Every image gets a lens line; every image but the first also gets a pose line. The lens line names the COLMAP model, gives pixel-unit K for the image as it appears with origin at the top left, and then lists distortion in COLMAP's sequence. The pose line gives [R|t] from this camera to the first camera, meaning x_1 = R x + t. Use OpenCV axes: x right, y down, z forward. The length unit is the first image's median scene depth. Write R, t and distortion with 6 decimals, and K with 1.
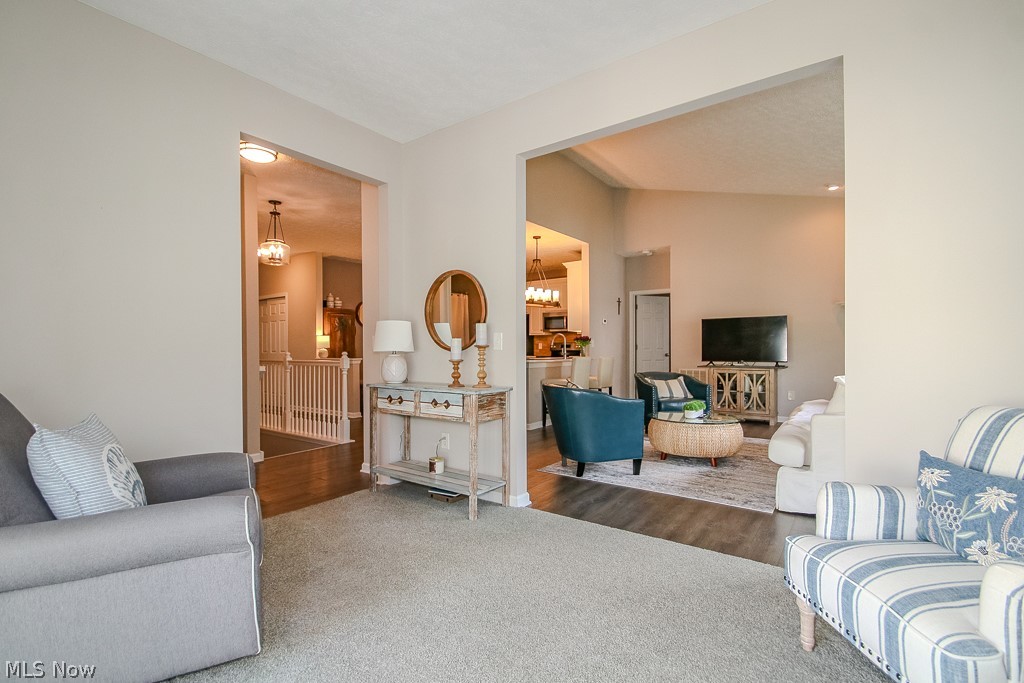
lens RADIAL K [[486.7, 0, 509.7], [0, 486.7, 343.9], [0, 0, 1]] dist [0.000034, -0.001329]
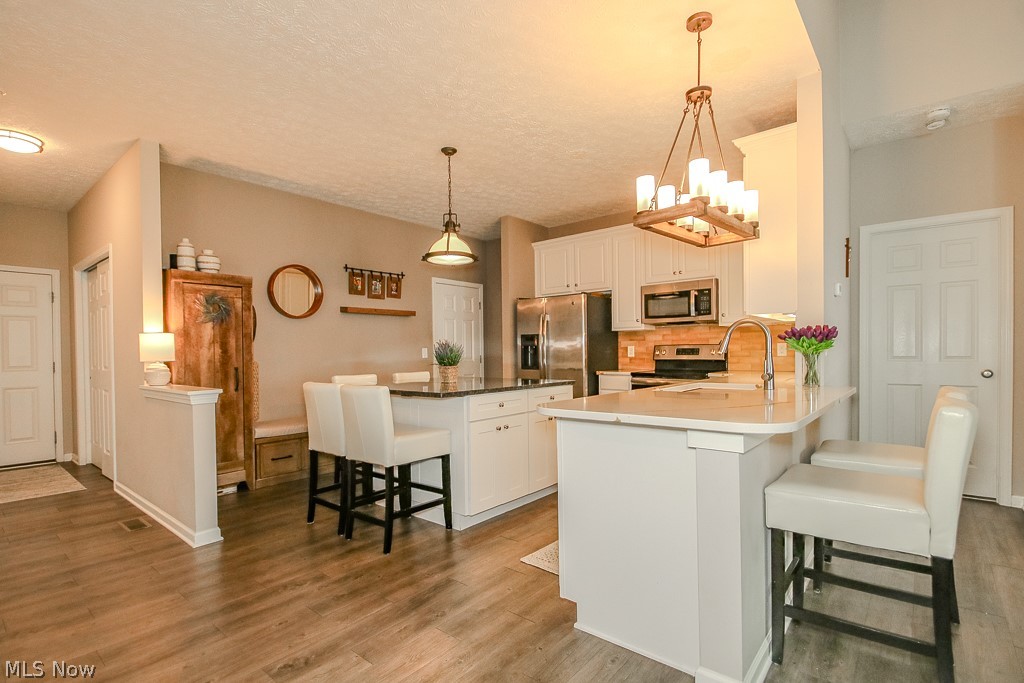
lens RADIAL K [[486.7, 0, 512.2], [0, 486.7, 350.5], [0, 0, 1]] dist [0.000034, -0.001329]
pose [[0.998467, -0.007413, -0.054847, -0.044466], [0.007895, 0.999932, 0.008564, -0.002624], [0.054780, -0.008984, 0.998458, 0.564488]]
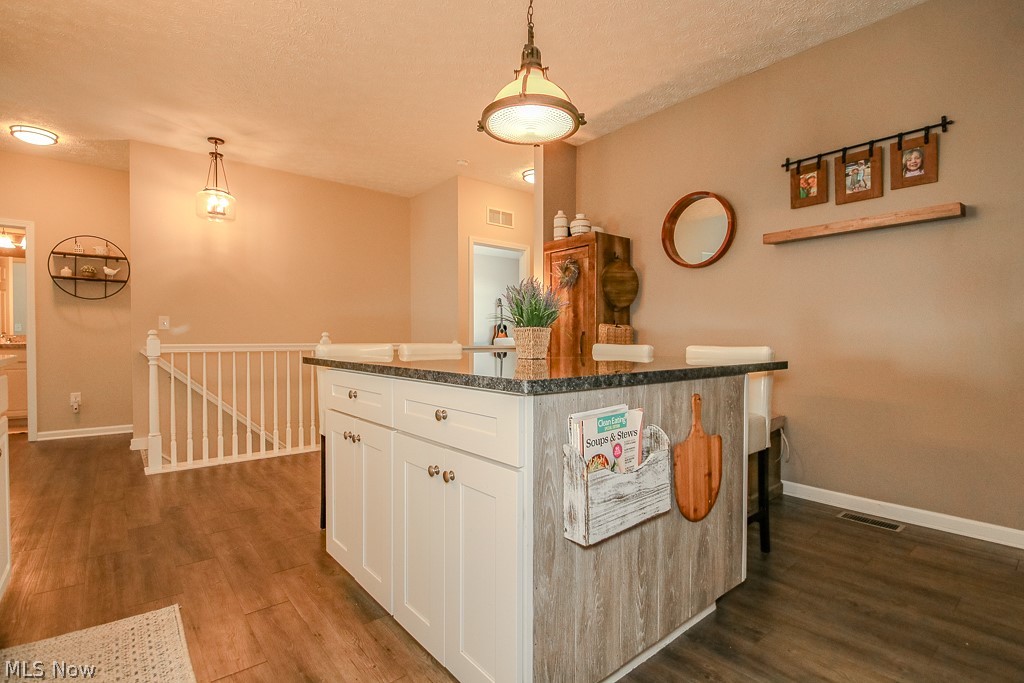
lens RADIAL K [[486.7, 0, 508.0], [0, 486.7, 346.7], [0, 0, 1]] dist [0.000034, -0.001329]
pose [[-0.251567, 0.027541, -0.967448, 0.107021], [0.010179, 0.999615, 0.025810, 0.016836], [0.967786, -0.003354, -0.251750, 1.062553]]
